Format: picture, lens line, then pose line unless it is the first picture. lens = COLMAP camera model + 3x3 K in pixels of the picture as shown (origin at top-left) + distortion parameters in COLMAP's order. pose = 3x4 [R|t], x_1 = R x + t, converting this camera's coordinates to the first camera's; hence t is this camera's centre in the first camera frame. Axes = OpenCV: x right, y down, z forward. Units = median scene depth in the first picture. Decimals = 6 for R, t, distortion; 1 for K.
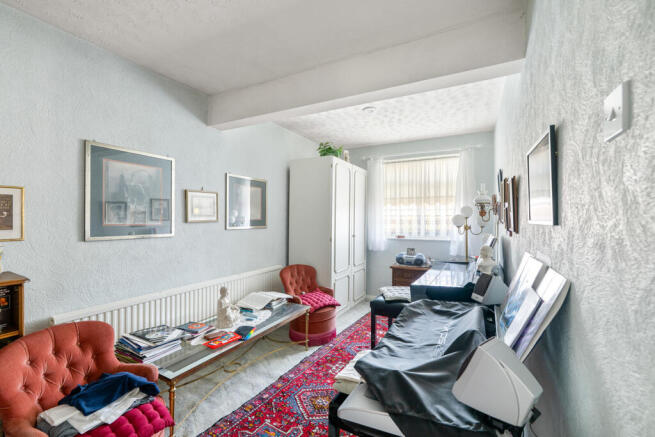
lens RADIAL K [[280.1, 0, 327.0], [0, 280.1, 224.0], [0, 0, 1]] dist [0.001502, -0.000041]
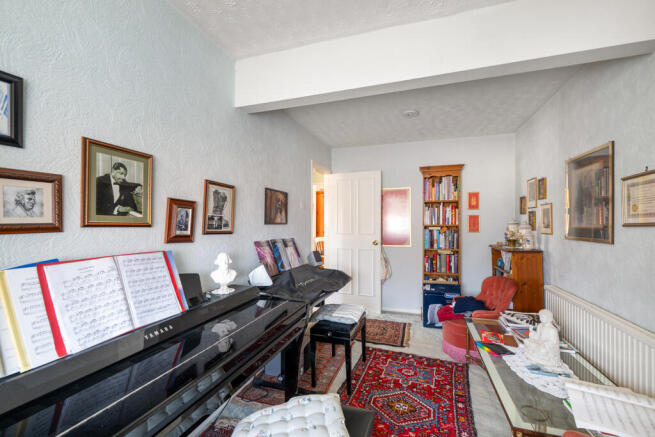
lens RADIAL K [[280.1, 0, 327.0], [0, 280.1, 224.0], [0, 0, 1]] dist [0.001502, -0.000041]
pose [[-0.988672, -0.002374, -0.150070, 0.383348], [-0.002644, 0.999995, 0.001601, -0.011109], [0.150066, 0.001980, -0.988674, 1.886610]]
